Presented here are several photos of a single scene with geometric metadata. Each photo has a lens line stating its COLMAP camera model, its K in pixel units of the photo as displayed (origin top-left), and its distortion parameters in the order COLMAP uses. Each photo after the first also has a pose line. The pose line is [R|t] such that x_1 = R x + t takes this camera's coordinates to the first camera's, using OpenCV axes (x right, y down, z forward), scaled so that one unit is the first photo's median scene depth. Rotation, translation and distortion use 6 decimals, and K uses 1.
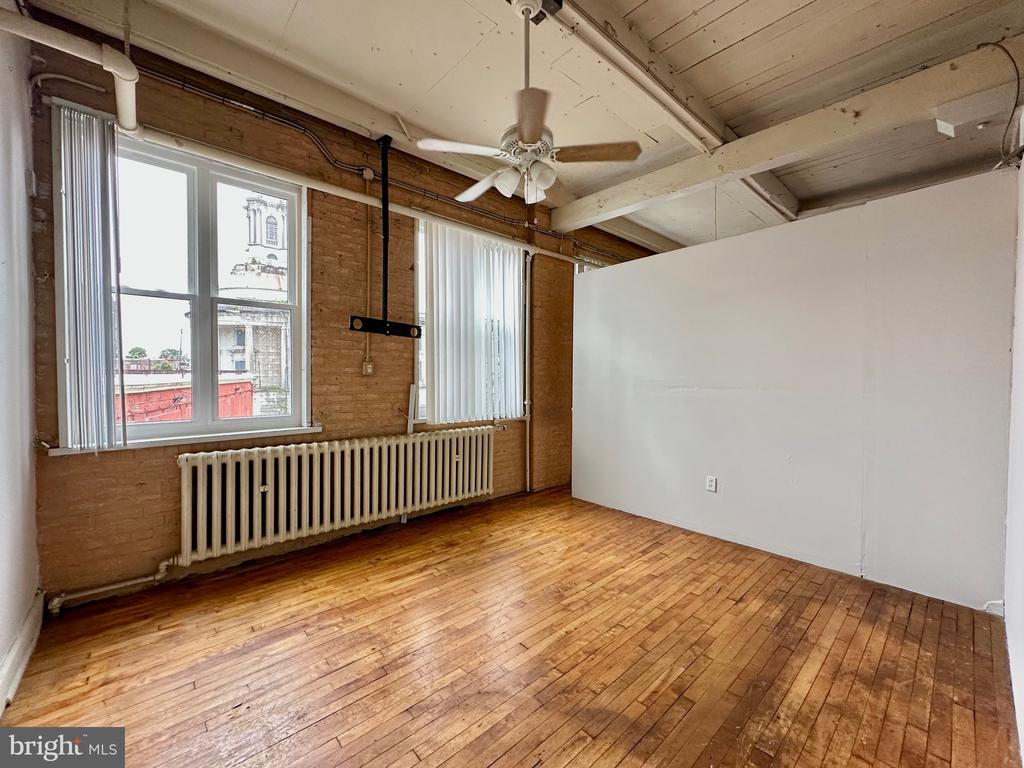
lens RADIAL K [[408.1, 0, 510.7], [0, 408.1, 384.0], [0, 0, 1]] dist [-0.001993, -0.000073]
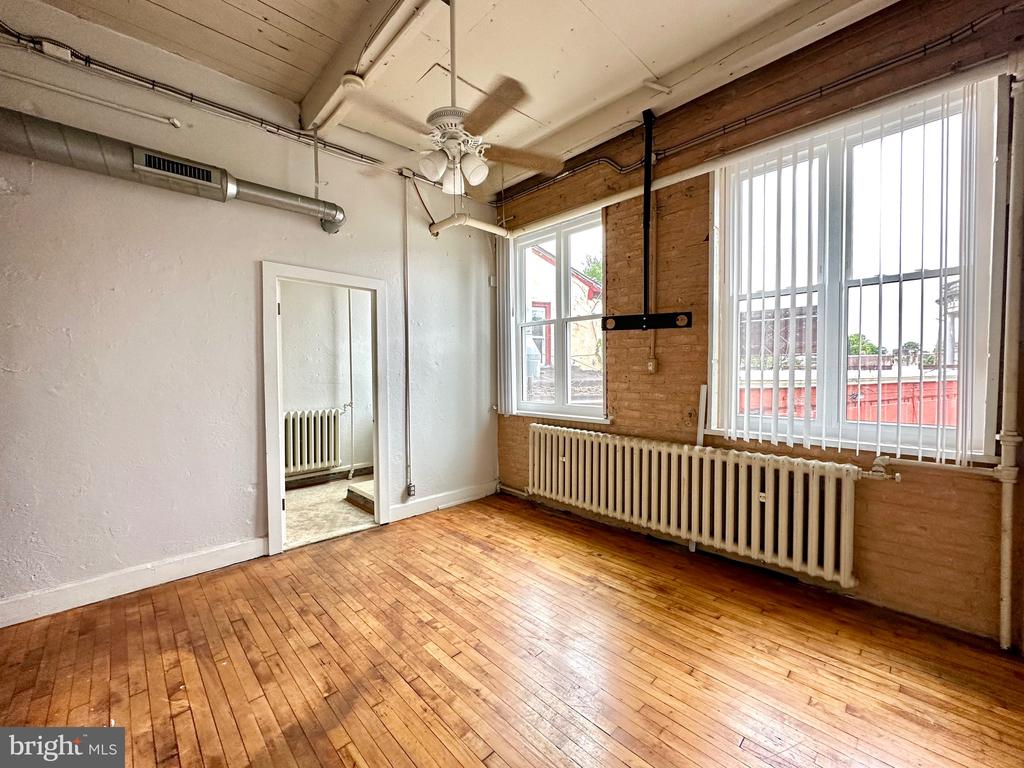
lens RADIAL K [[408.1, 0, 510.7], [0, 408.1, 384.0], [0, 0, 1]] dist [-0.001993, -0.000073]
pose [[0.046528, 0.027296, -0.998544, 0.627244], [-0.017525, 0.999495, 0.026505, -0.017102], [0.998763, 0.016267, 0.046983, 0.682322]]
